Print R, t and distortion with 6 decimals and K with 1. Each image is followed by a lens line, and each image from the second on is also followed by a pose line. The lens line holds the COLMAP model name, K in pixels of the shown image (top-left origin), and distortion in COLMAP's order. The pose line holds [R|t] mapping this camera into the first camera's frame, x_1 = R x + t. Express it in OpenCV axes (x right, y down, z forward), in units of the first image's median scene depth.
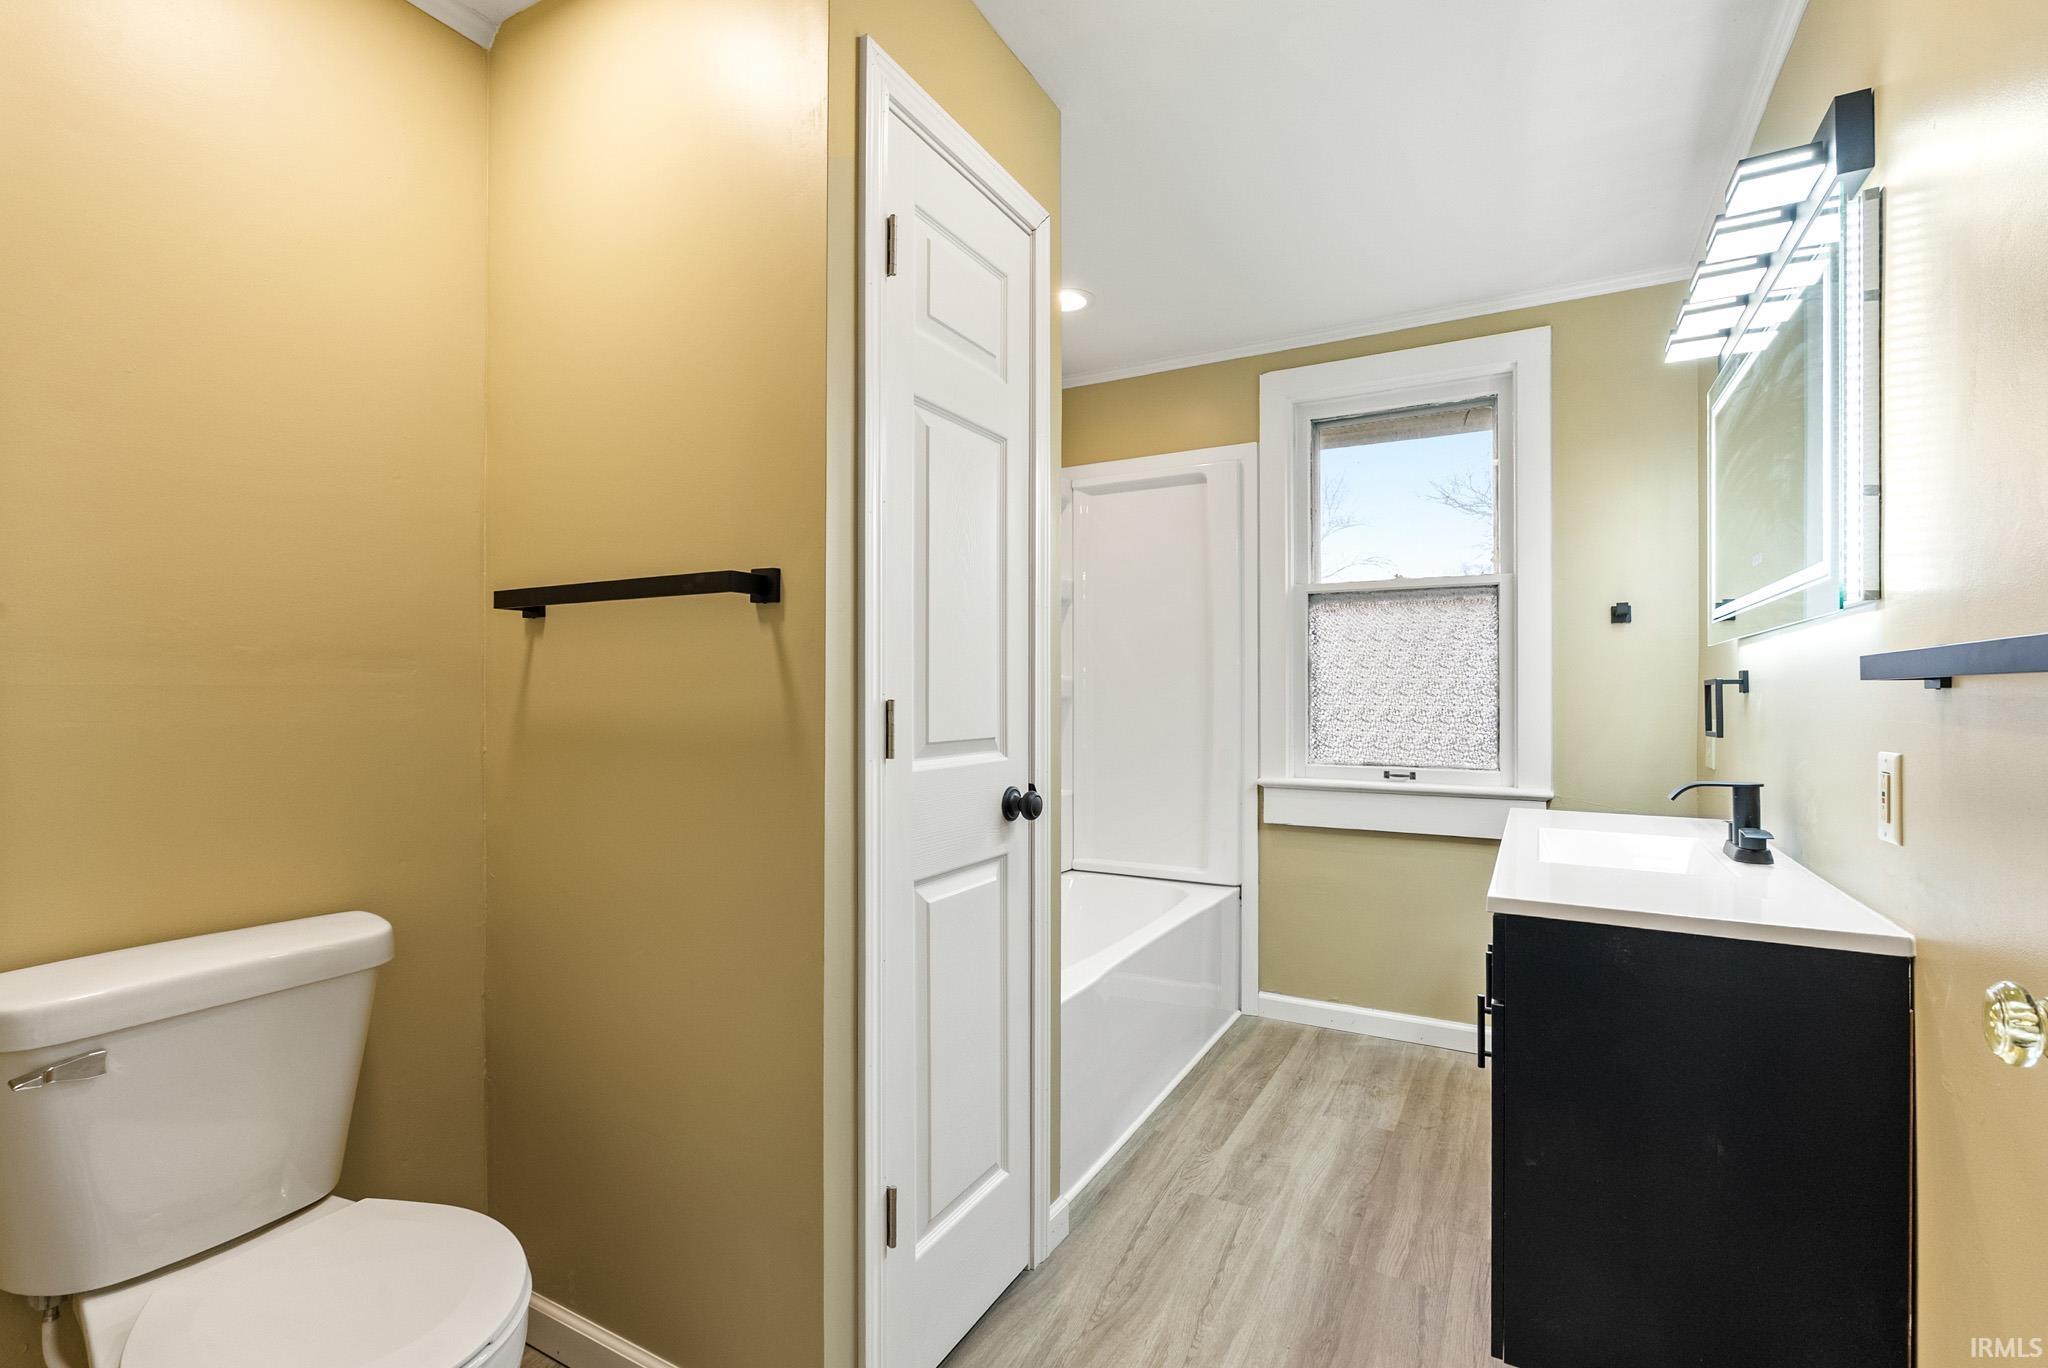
lens RADIAL K [[914.4, 0, 1046.5], [0, 914.4, 687.9], [0, 0, 1]] dist [0.001639, 0.000044]
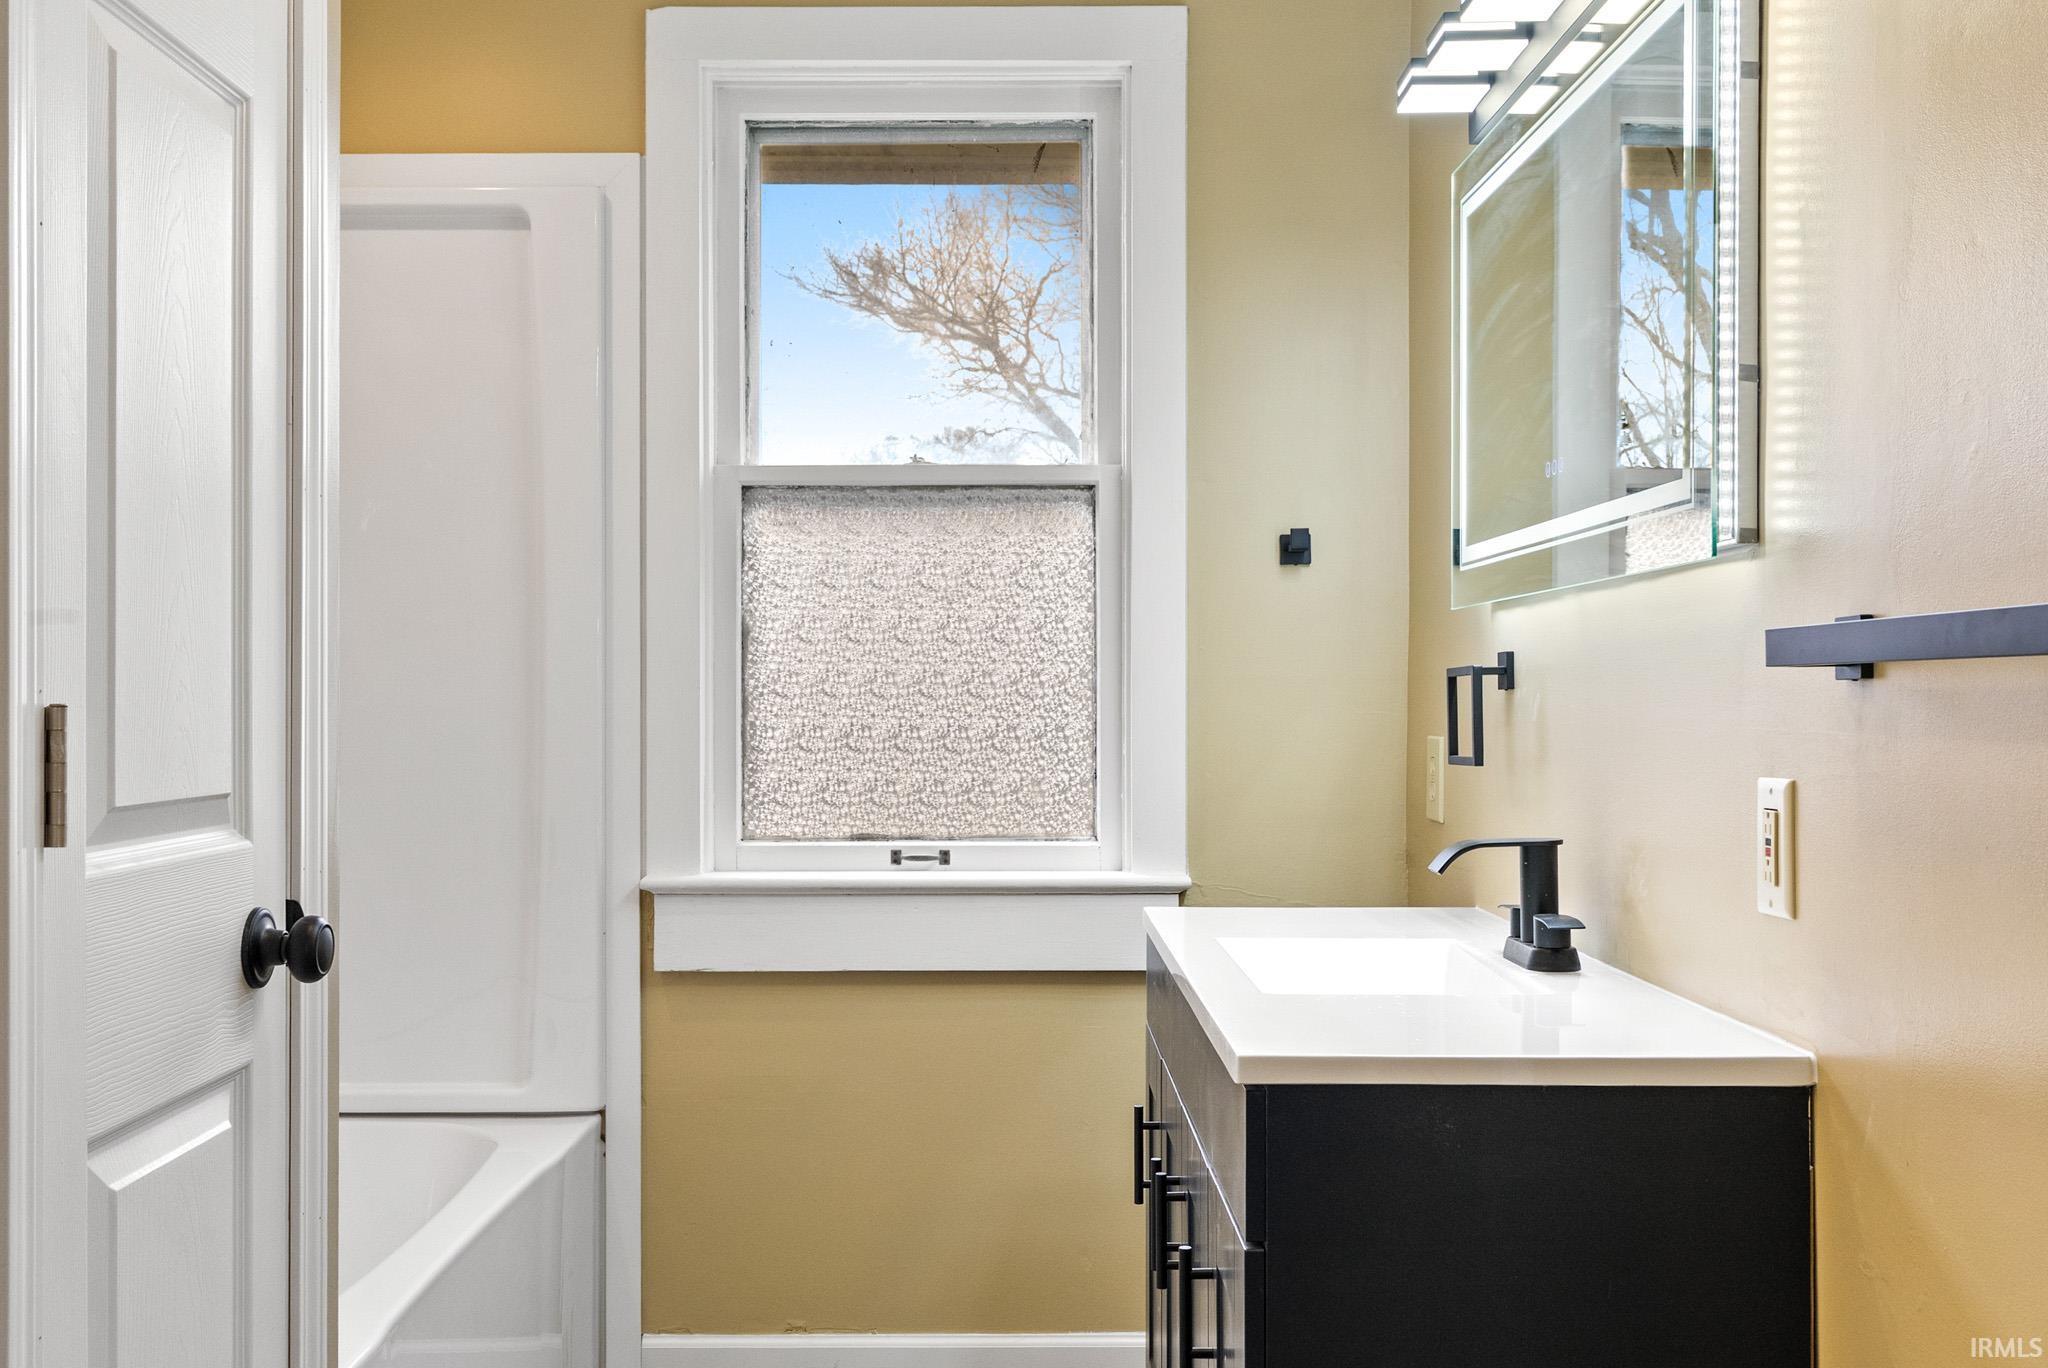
lens RADIAL K [[2056.7, 0, 1021.7], [0, 2056.7, 691.0], [0, 0, 1]] dist [0.018187, 0.016166]
pose [[0.877540, -0.001426, 0.479501, -0.157630], [0.000301, 0.999997, 0.002423, 0.002992], [-0.479503, -0.001982, 0.877538, -0.019763]]
